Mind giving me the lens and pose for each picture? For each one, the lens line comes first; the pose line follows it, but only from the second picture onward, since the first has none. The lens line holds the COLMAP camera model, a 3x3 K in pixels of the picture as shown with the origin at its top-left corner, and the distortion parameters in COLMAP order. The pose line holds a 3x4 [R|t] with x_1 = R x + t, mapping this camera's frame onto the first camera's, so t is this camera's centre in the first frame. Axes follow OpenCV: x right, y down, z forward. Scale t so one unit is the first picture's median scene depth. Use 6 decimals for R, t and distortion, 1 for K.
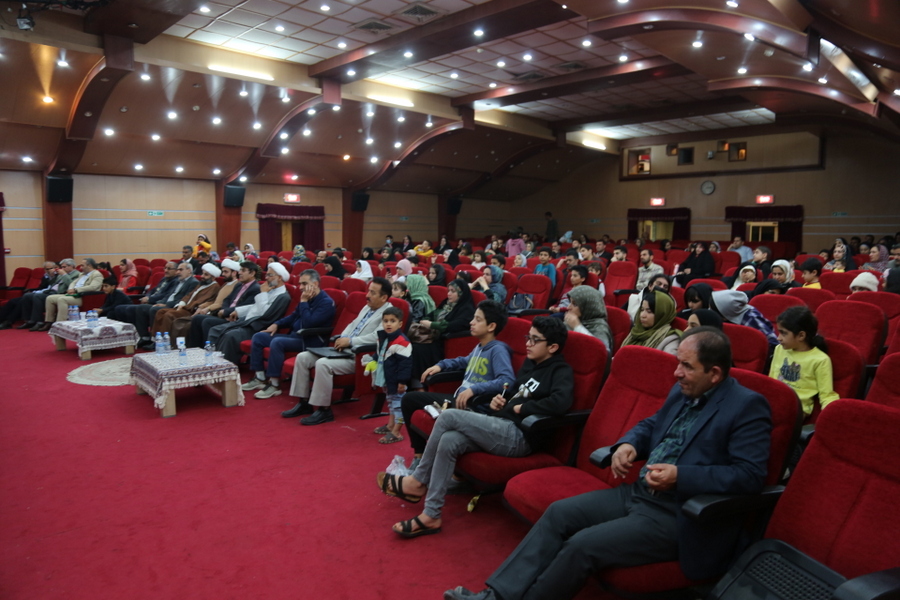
lens RADIAL K [[599.9, 0, 450.0], [0, 599.9, 300.0], [0, 0, 1]] dist [-0.129700, 0.074441]
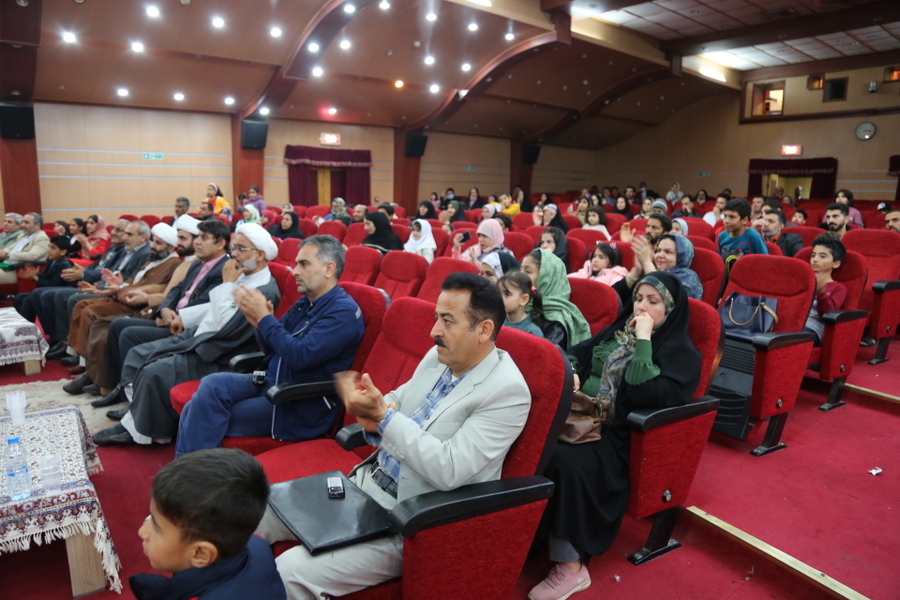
lens RADIAL K [[599.9, 0, 450.0], [0, 599.9, 300.0], [0, 0, 1]] dist [-0.129700, 0.074441]
pose [[0.995902, 0.022687, -0.087551, -0.036870], [-0.016626, 0.997454, 0.069352, -0.016585], [0.088901, -0.067612, 0.993743, 0.237102]]
